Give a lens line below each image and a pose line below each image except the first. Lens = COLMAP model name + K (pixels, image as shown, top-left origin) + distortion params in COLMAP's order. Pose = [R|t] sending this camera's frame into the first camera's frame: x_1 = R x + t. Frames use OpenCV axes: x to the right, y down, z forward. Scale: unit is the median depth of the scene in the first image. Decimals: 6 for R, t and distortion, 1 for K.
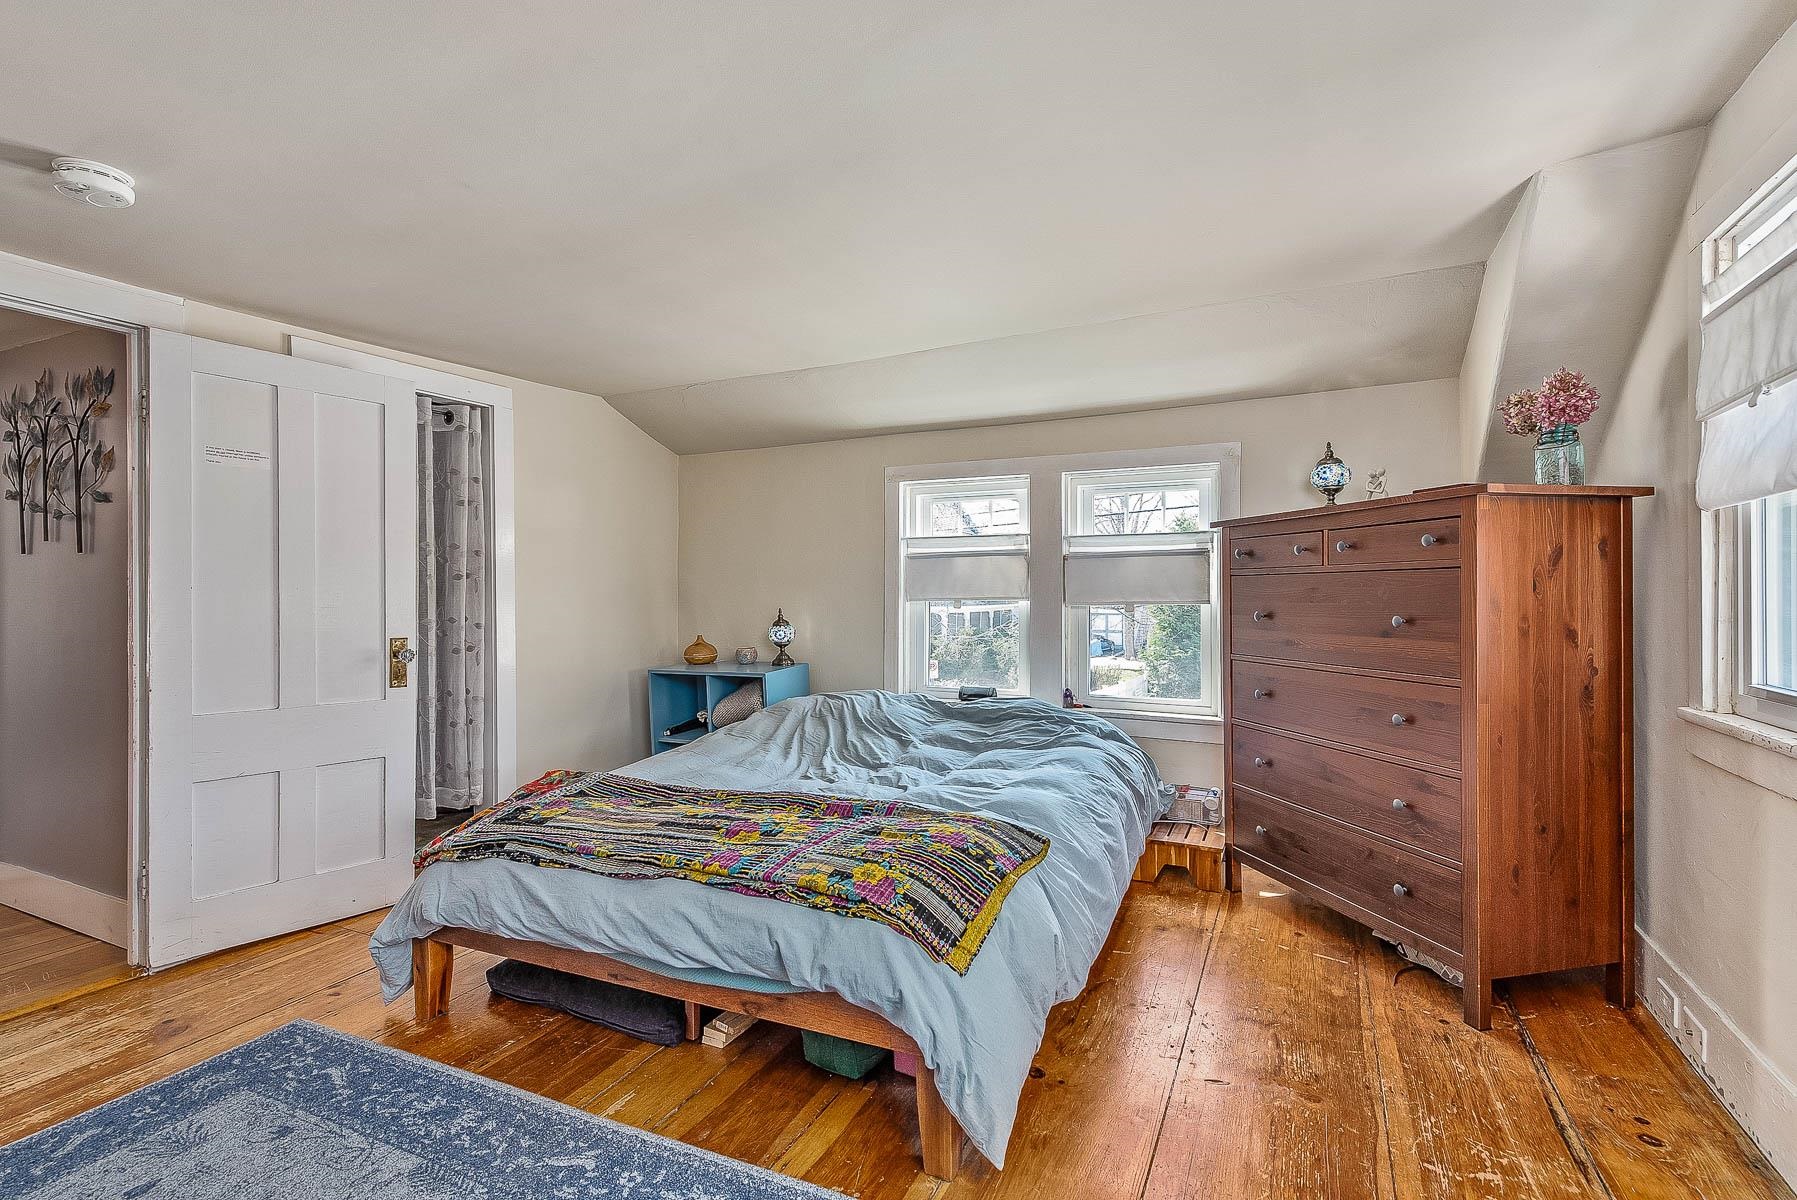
lens RADIAL K [[850.2, 0, 897.4], [0, 850.2, 591.4], [0, 0, 1]] dist [0.001453, -0.000055]
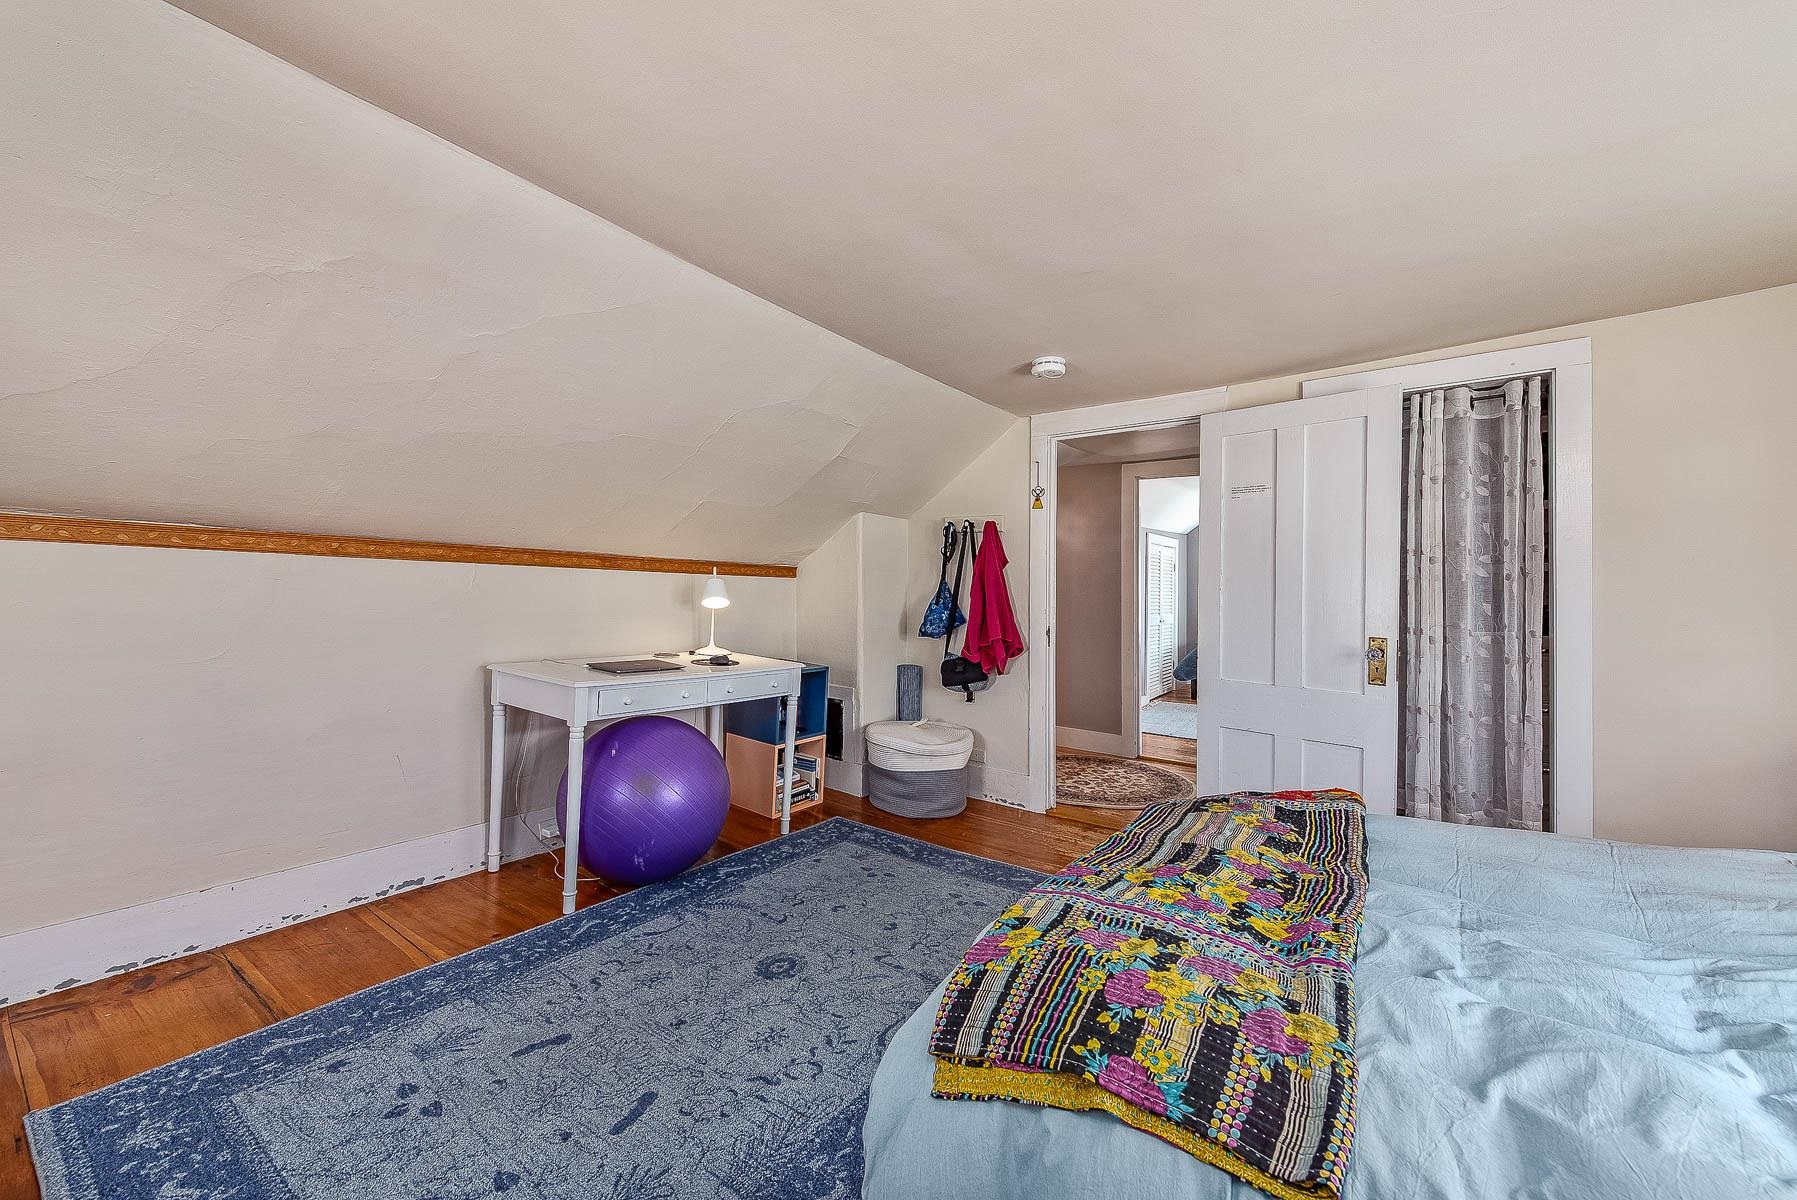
lens RADIAL K [[715.8, 0, 895.9], [0, 715.8, 601.4], [0, 0, 1]] dist [0.000564, 0.000036]
pose [[-0.179979, 0.012777, -0.983588, 0.420143], [-0.004200, 0.999897, 0.013758, 0.001025], [0.983662, 0.006607, -0.179906, 0.642027]]
